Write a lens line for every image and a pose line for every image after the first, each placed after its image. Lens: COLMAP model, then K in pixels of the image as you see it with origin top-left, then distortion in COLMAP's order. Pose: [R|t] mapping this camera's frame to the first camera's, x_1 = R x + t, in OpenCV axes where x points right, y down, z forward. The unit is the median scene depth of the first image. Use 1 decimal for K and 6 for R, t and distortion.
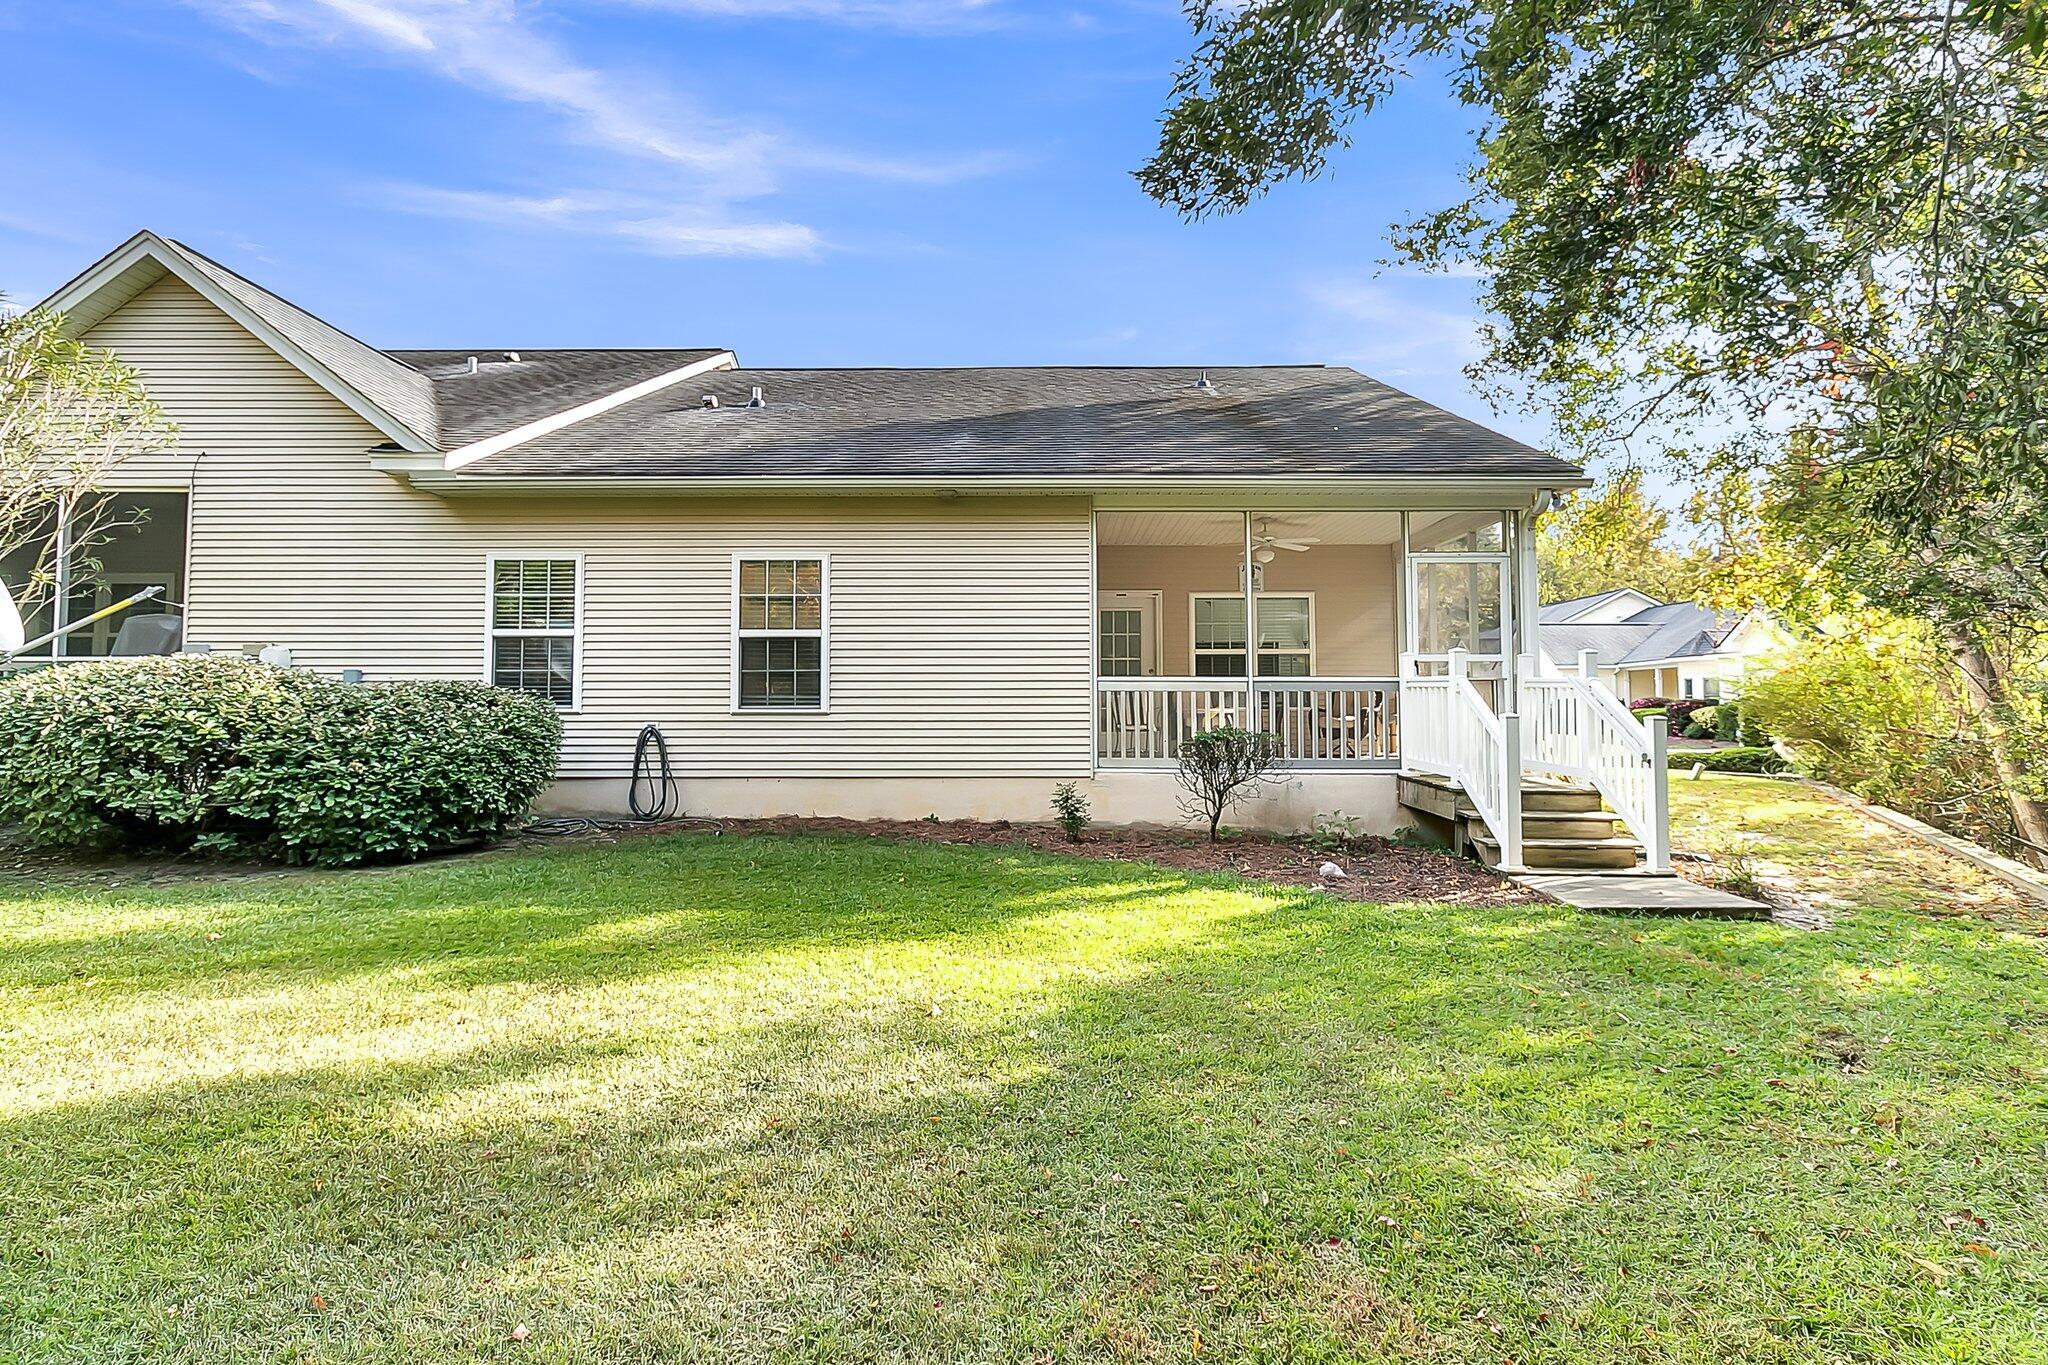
lens RADIAL K [[997.1, 0, 1034.2], [0, 997.1, 682.2], [0, 0, 1]] dist [-0.013912, -0.000040]
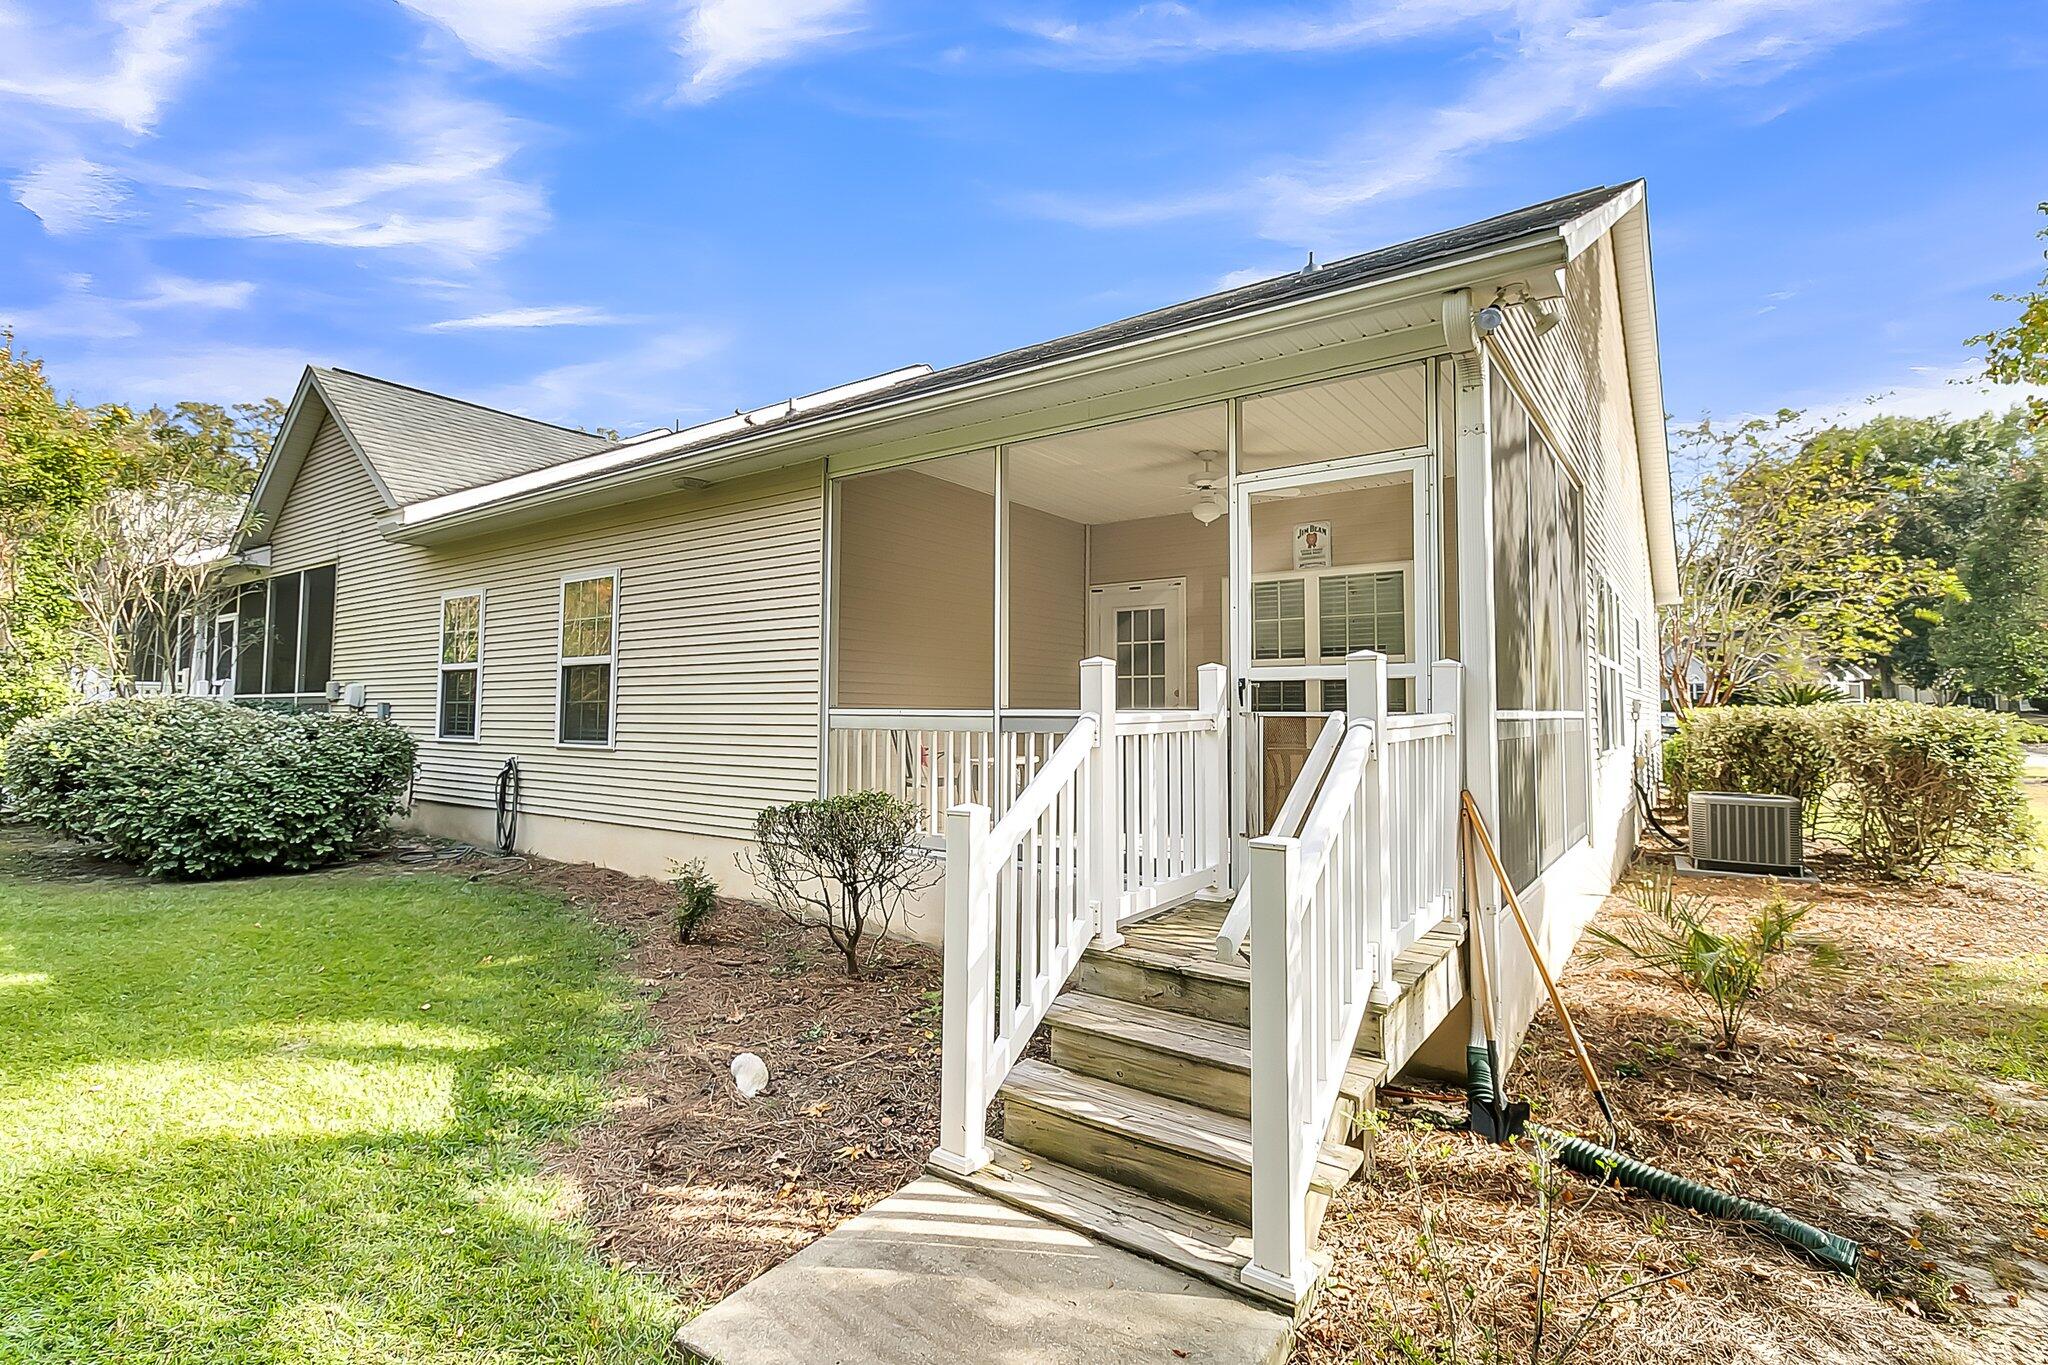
lens RADIAL K [[997.1, 0, 1034.2], [0, 997.1, 682.2], [0, 0, 1]] dist [-0.013912, -0.000040]
pose [[0.808174, -0.015475, -0.588741, 0.608365], [0.007950, 0.999850, -0.015368, -0.012291], [0.588891, 0.007740, 0.808176, 0.510661]]
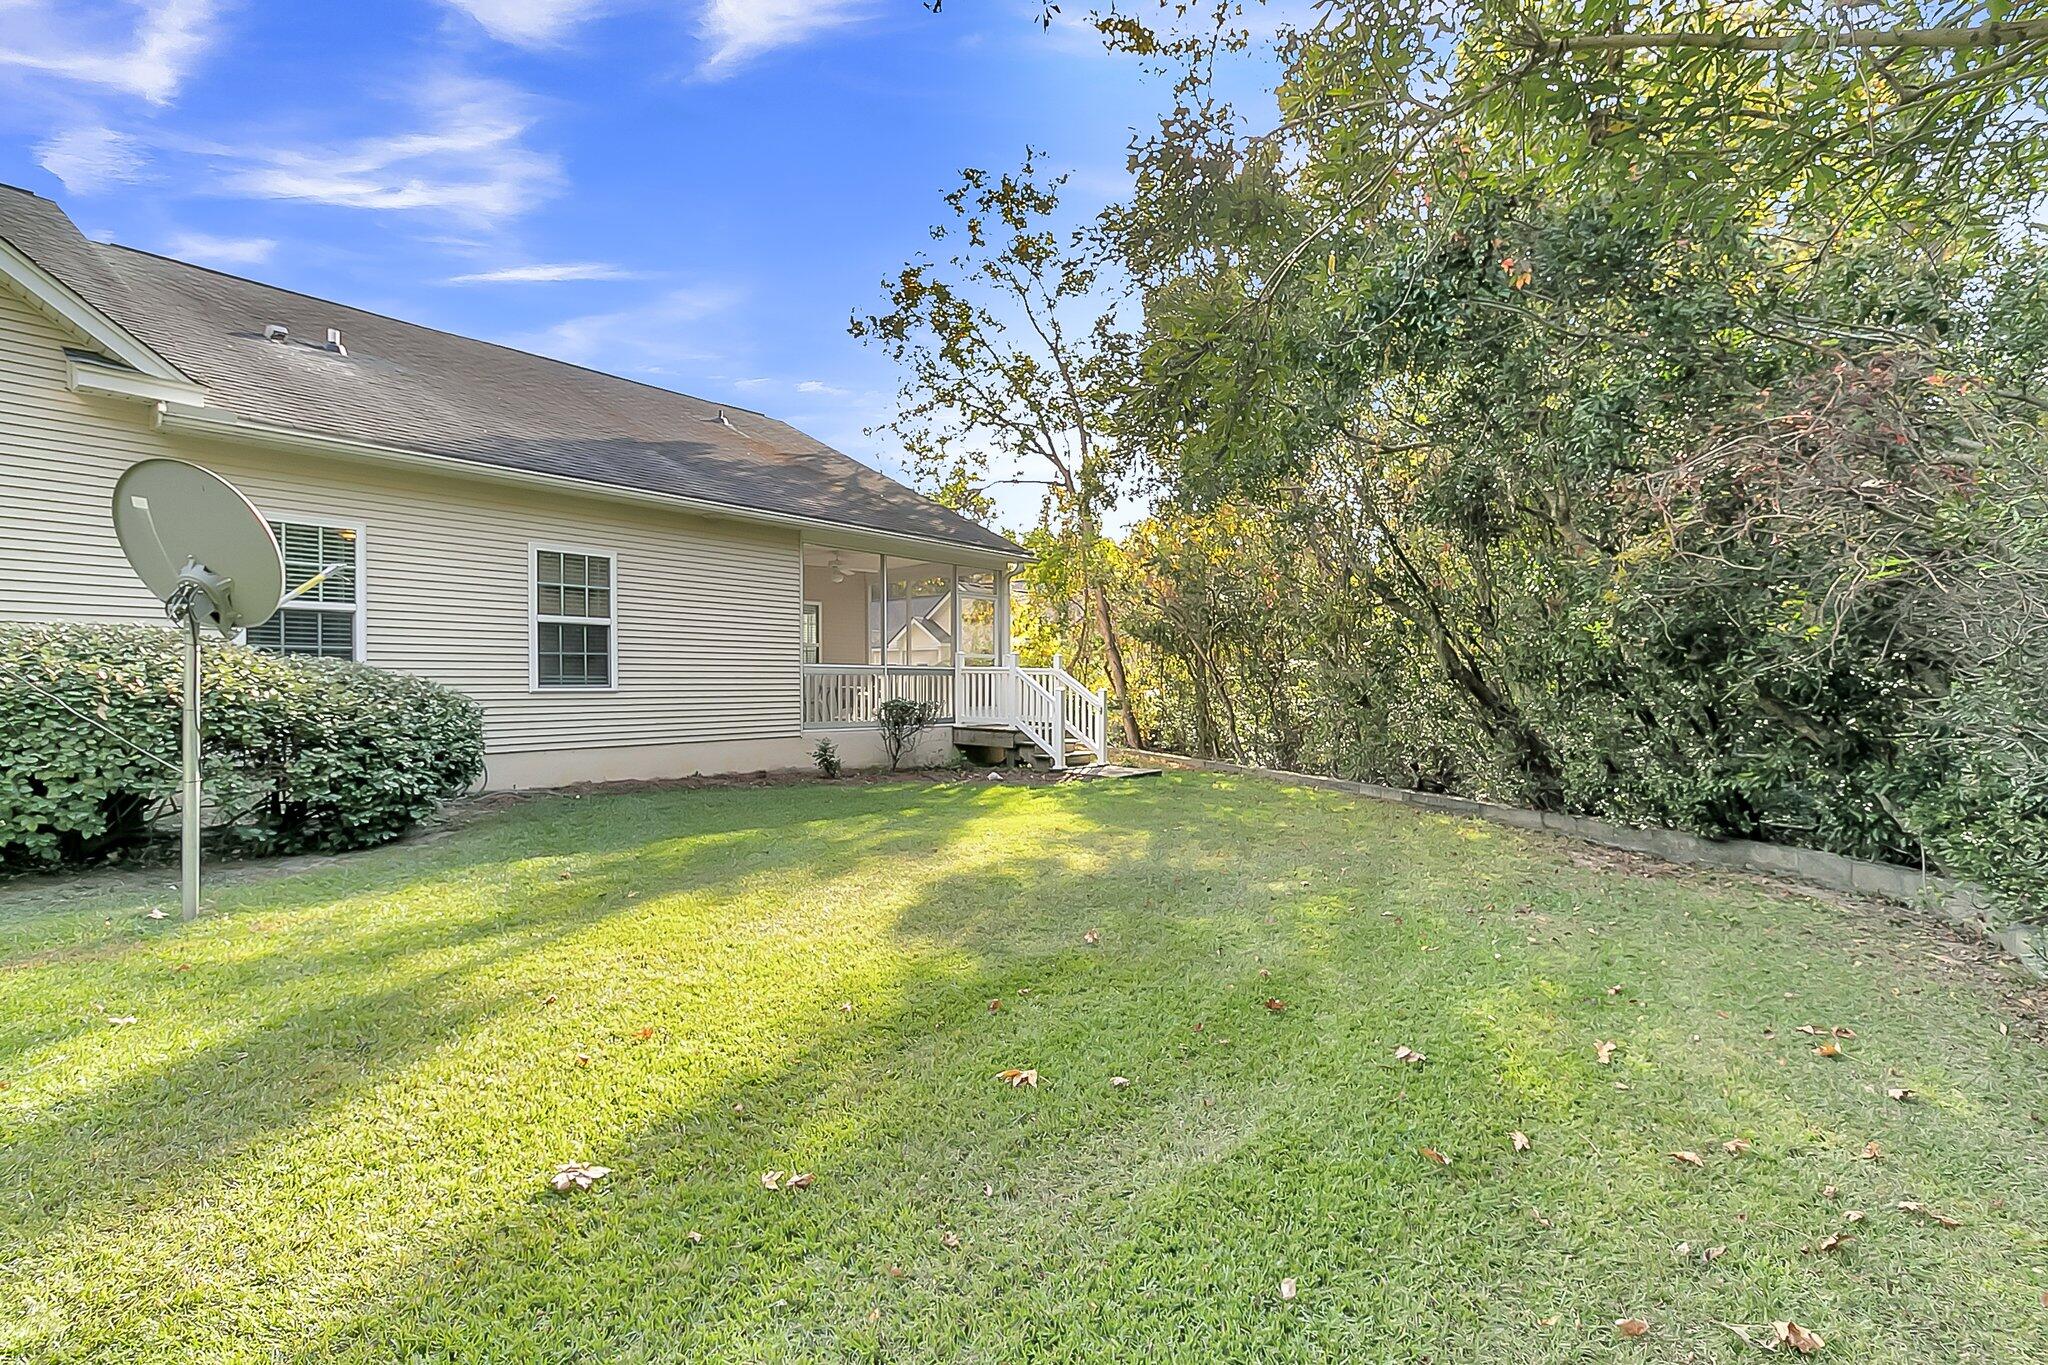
lens RADIAL K [[997.1, 0, 1034.2], [0, 997.1, 682.2], [0, 0, 1]] dist [-0.013912, -0.000040]
pose [[0.579911, 0.000656, 0.814680, -0.862203], [-0.015441, 0.999829, 0.010186, 0.001159], [-0.814534, -0.018487, 0.579822, -0.062973]]
